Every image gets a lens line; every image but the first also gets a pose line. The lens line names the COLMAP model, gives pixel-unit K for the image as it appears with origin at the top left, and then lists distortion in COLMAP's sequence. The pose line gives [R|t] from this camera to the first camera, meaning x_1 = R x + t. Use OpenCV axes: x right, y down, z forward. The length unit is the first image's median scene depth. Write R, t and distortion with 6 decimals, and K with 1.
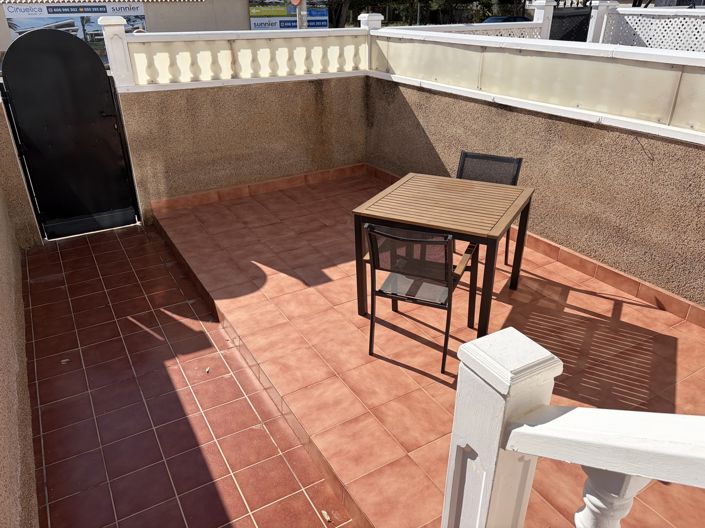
lens RADIAL K [[543.2, 0, 352.5], [0, 543.2, 264.0], [0, 0, 1]] dist [0.120212, -0.102896]
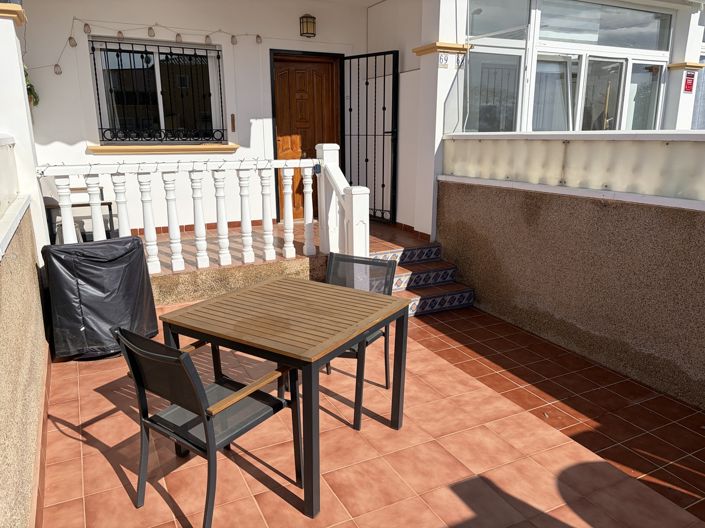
lens RADIAL K [[543.2, 0, 352.5], [0, 543.2, 264.0], [0, 0, 1]] dist [0.120212, -0.102896]
pose [[-0.998783, -0.001457, 0.049293, 0.043473], [0.030731, 0.763366, 0.645235, -0.622647], [-0.038569, 0.645965, -0.762392, 1.444489]]
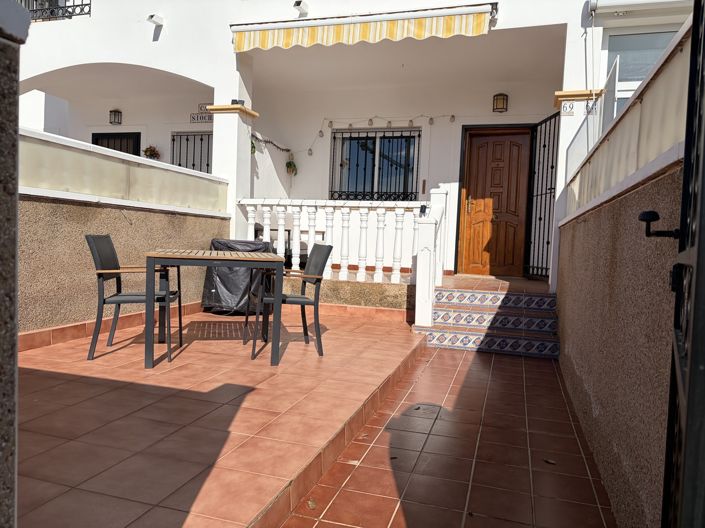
lens RADIAL K [[543.2, 0, 352.5], [0, 543.2, 264.0], [0, 0, 1]] dist [0.120212, -0.102896]
pose [[-0.686725, -0.051078, 0.725120, -0.806487], [0.291397, 0.894529, 0.338978, -0.378497], [-0.665955, 0.444083, -0.599412, 1.404484]]
